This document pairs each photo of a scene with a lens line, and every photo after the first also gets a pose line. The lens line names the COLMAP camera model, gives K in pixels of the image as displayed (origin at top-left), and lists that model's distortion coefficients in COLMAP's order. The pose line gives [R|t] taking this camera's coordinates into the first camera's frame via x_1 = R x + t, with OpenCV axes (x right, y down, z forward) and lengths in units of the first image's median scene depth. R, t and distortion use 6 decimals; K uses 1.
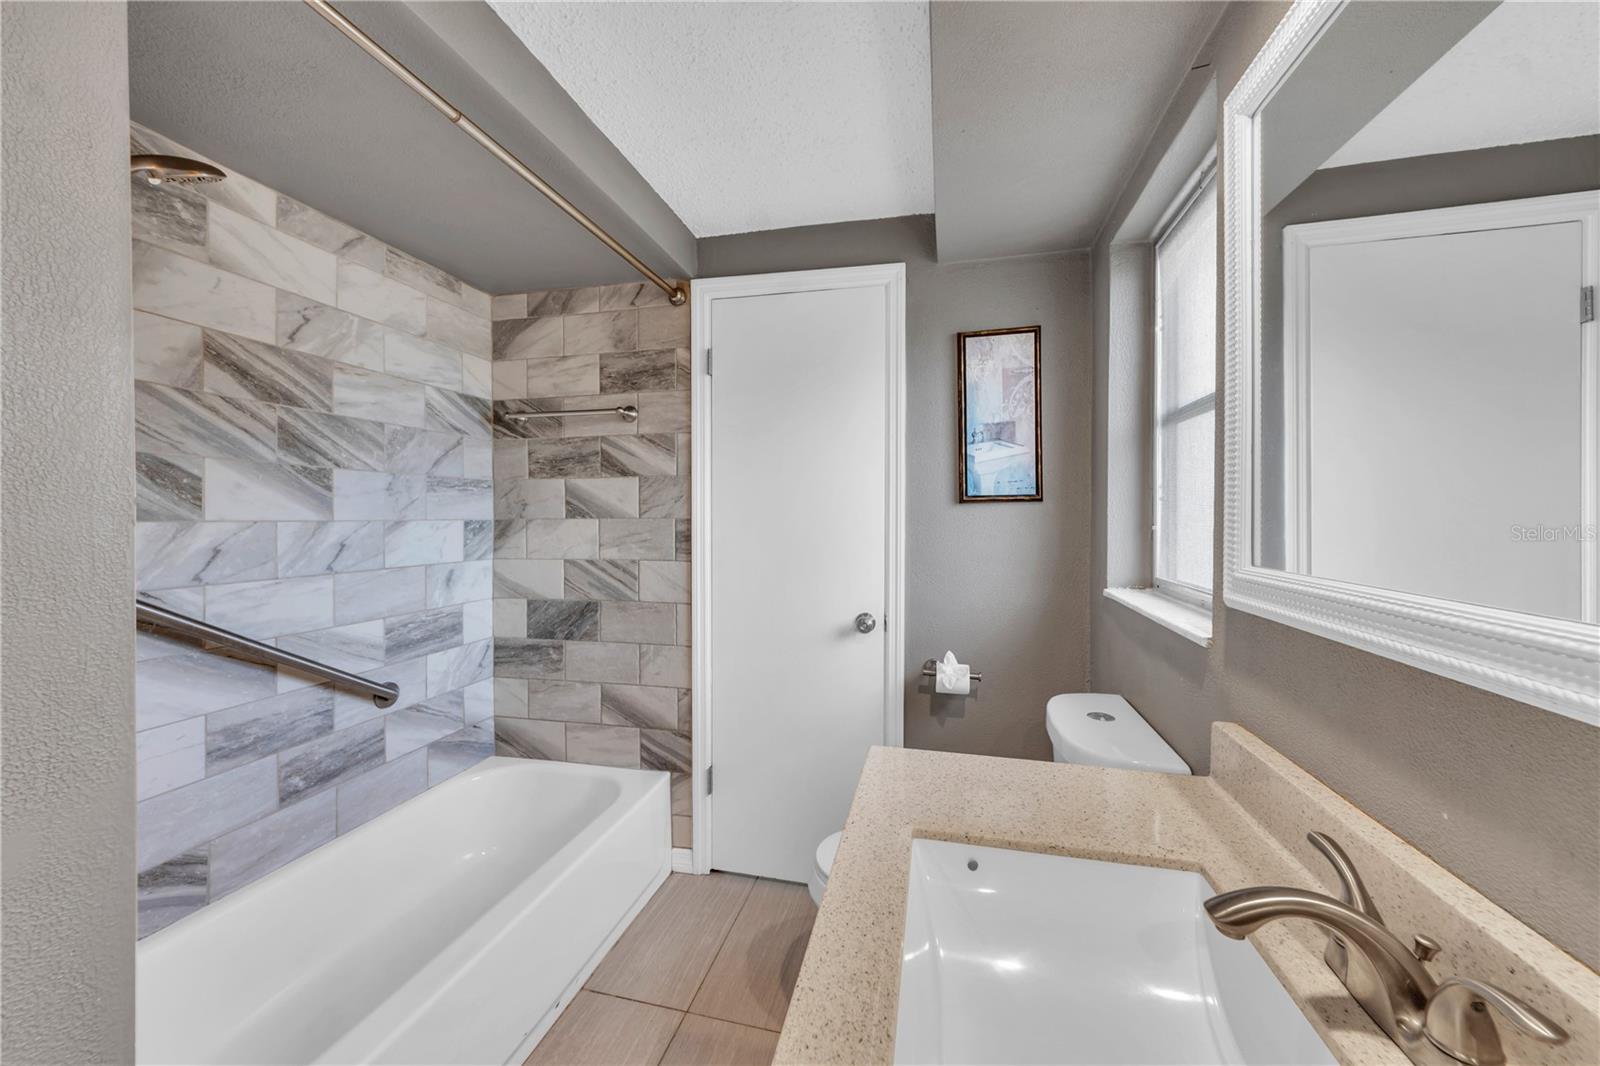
lens RADIAL K [[597.4, 0, 803.7], [0, 597.4, 524.7], [0, 0, 1]] dist [0.002719, 0.001686]
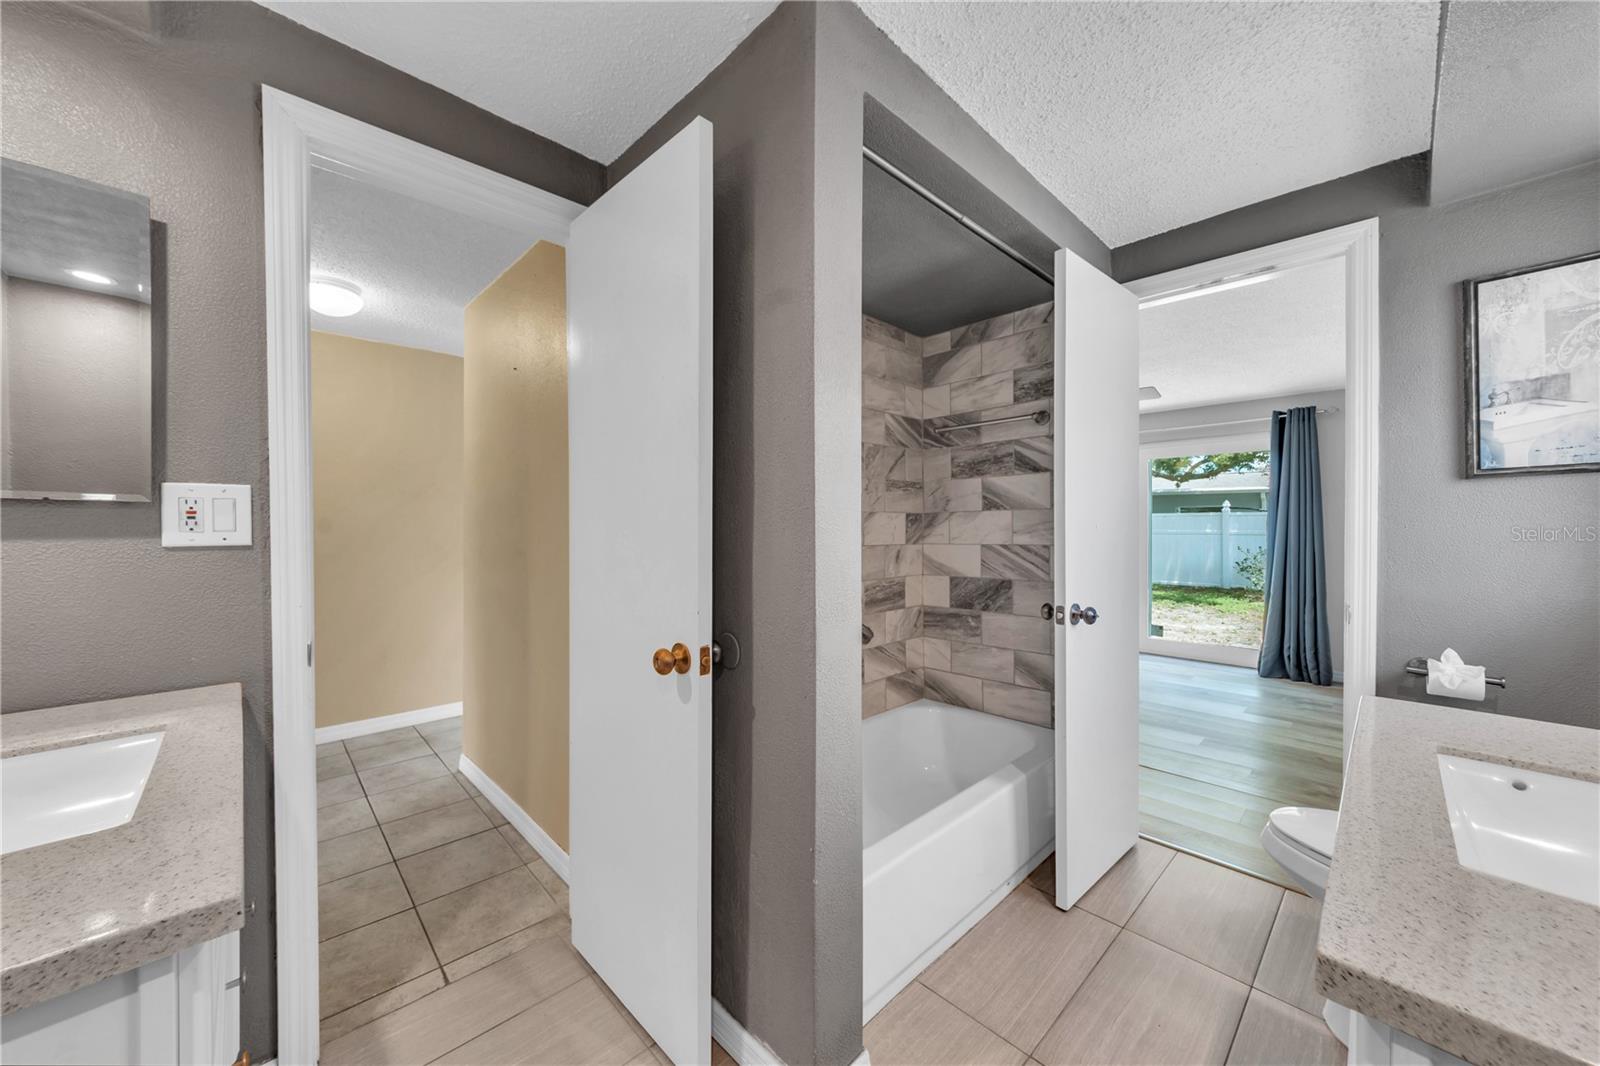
lens RADIAL K [[576.6, 0, 792.0], [0, 576.6, 534.8], [0, 0, 1]] dist [-0.002348, 0.000126]
pose [[0.833662, 0.001854, -0.552271, -0.078175], [-0.001035, 0.999998, 0.001795, 0.038004], [0.552273, -0.000925, 0.833662, -0.191313]]
